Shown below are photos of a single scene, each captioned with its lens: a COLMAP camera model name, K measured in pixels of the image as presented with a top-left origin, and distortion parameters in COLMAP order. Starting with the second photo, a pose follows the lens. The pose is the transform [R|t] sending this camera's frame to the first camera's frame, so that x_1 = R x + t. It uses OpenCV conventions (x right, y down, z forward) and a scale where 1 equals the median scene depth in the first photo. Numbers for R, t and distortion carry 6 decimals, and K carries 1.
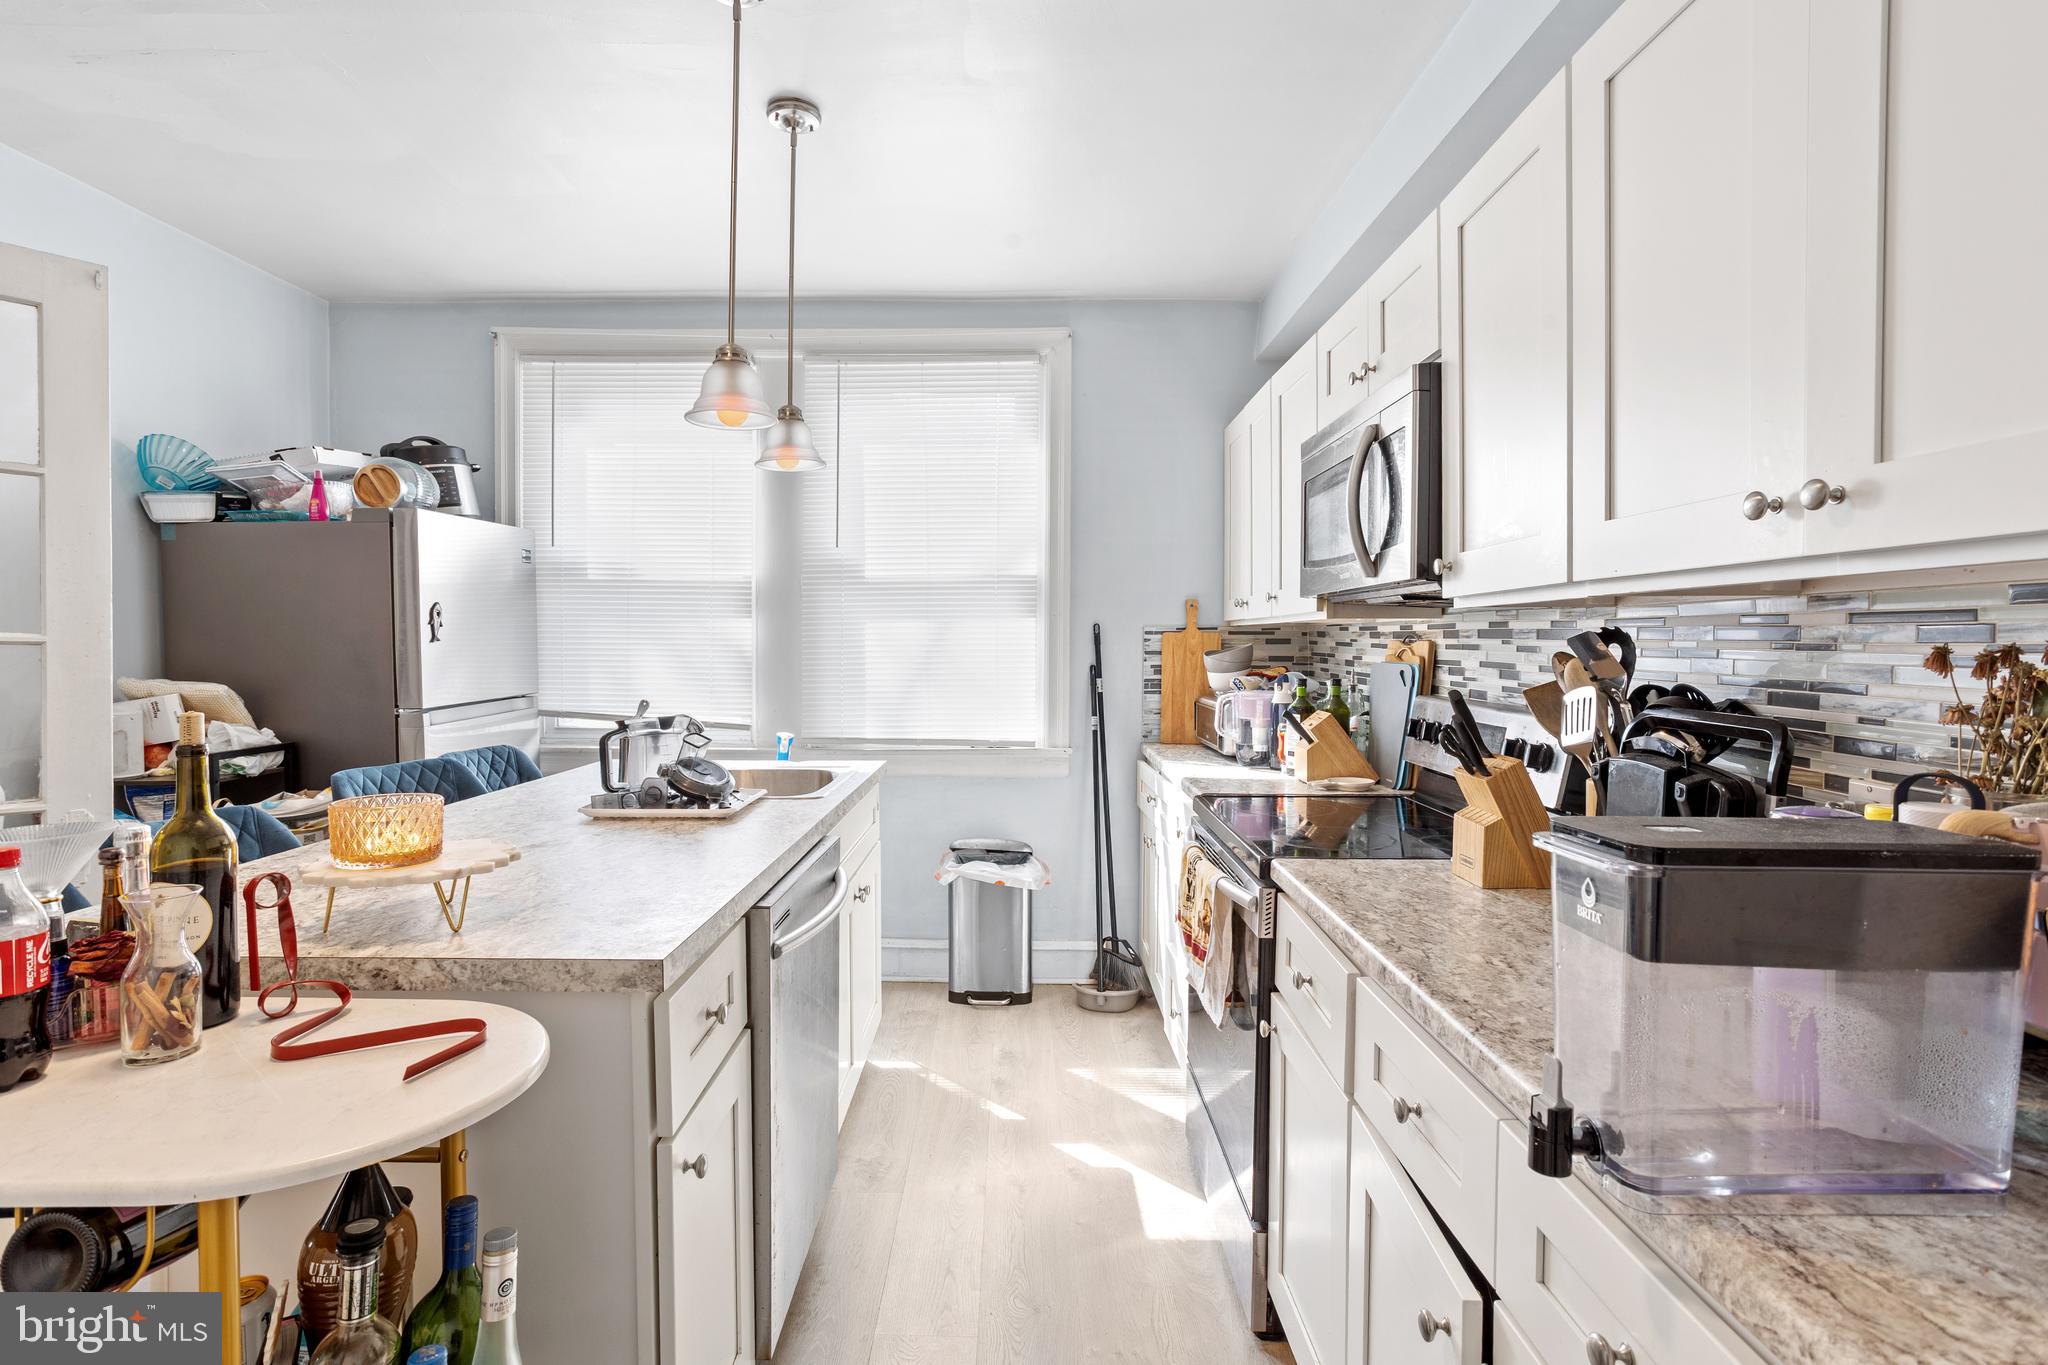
lens RADIAL K [[1031.7, 0, 998.6], [0, 1031.7, 651.7], [0, 0, 1]] dist [-0.063062, 0.044860]
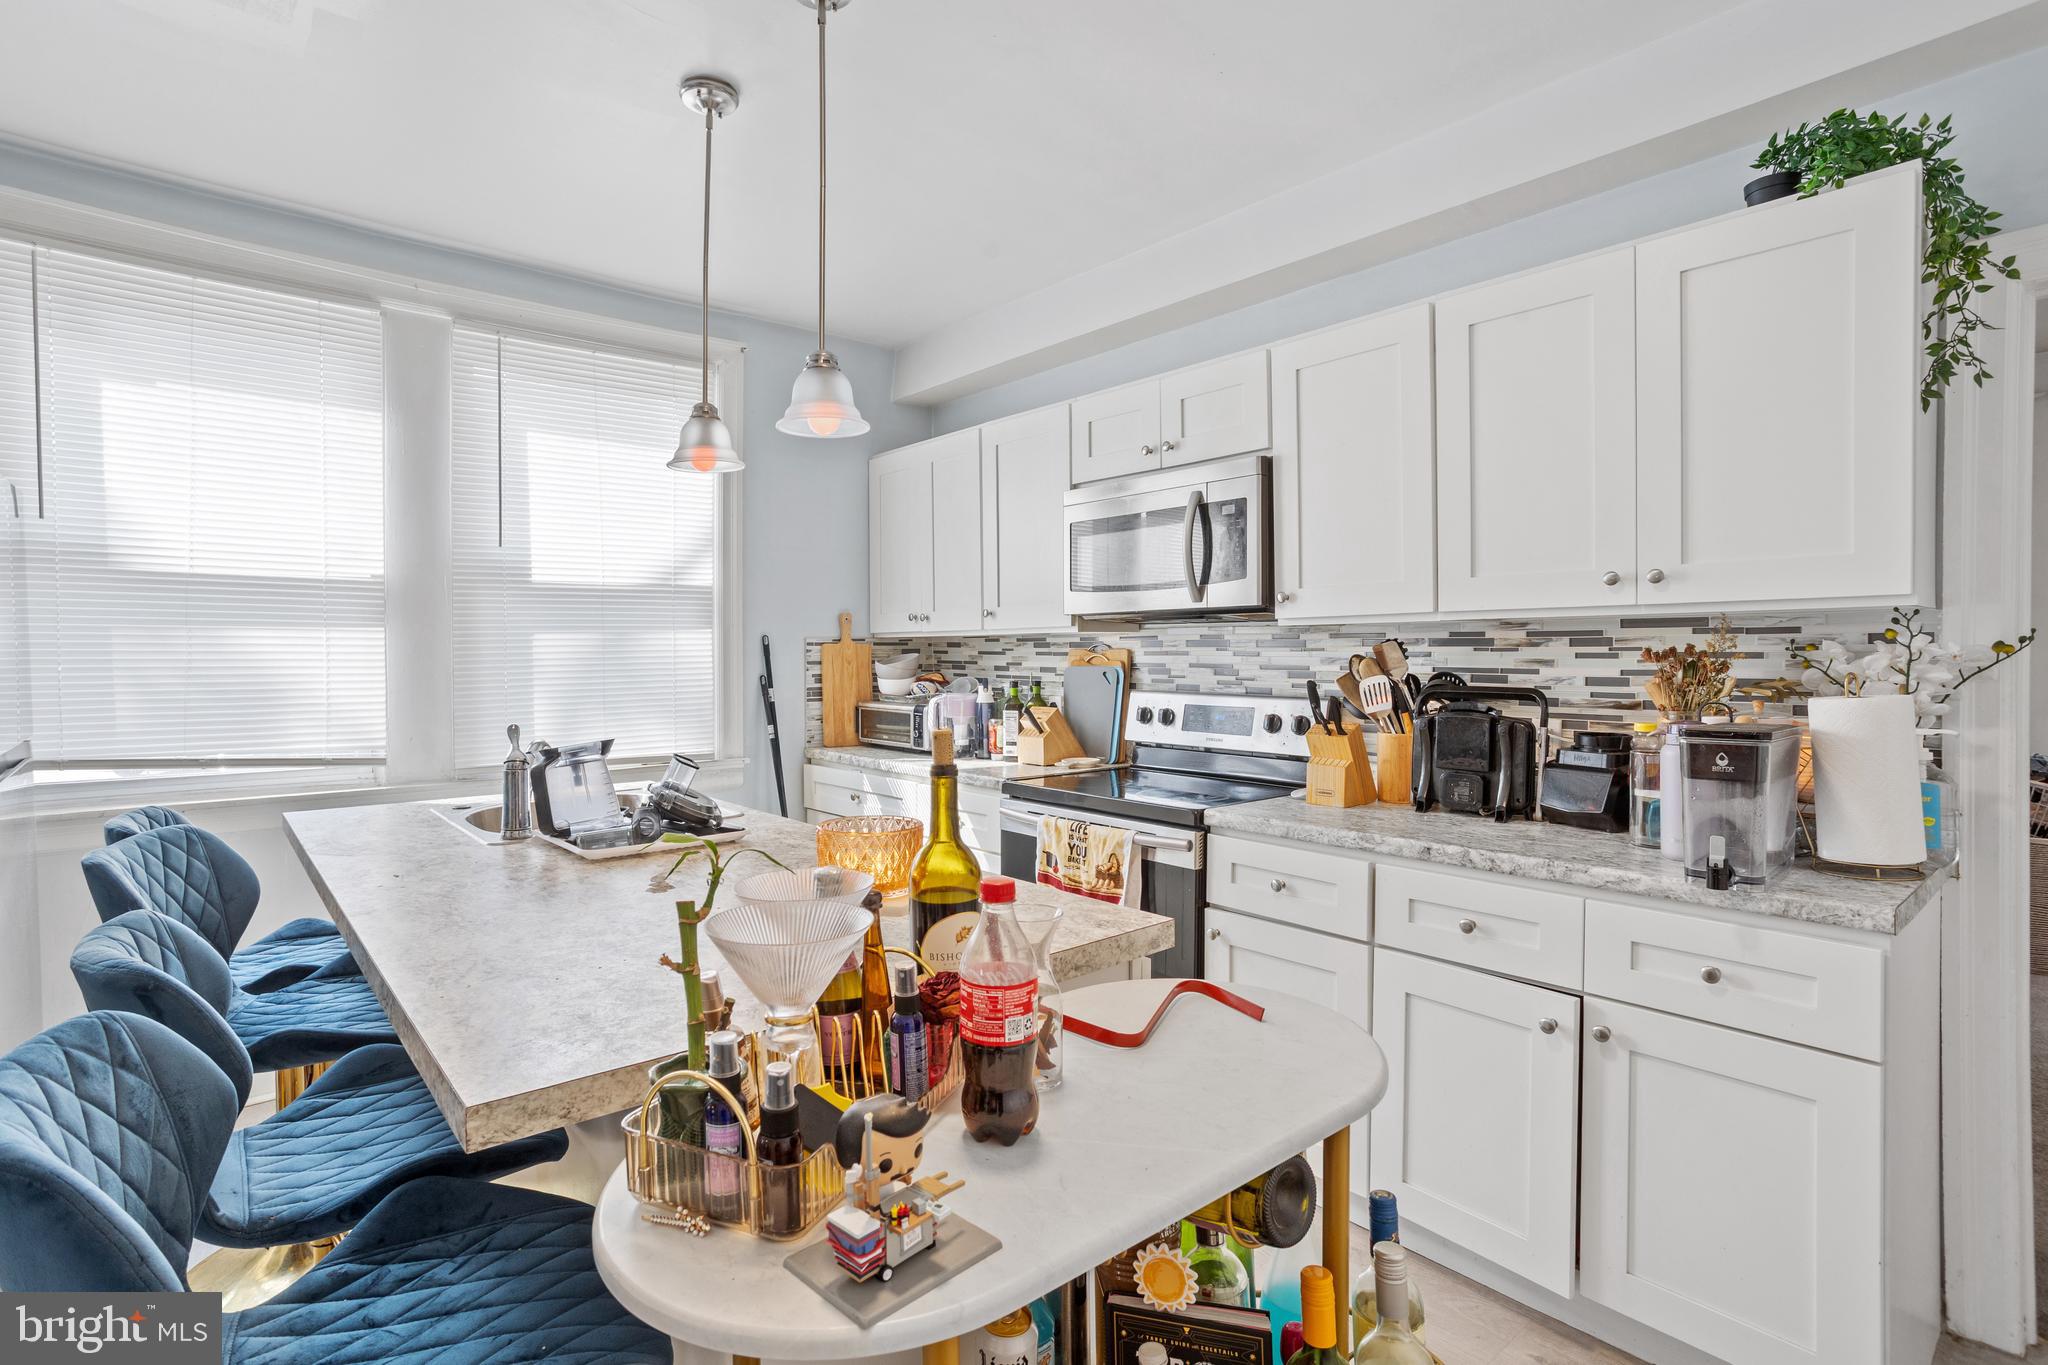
lens RADIAL K [[1031.7, 0, 998.6], [0, 1031.7, 651.7], [0, 0, 1]] dist [-0.063062, 0.044860]
pose [[0.747447, -0.006537, 0.664289, -0.424606], [0.014452, 0.999875, -0.006422, -0.000803], [-0.664164, 0.014400, 0.747448, 0.081051]]
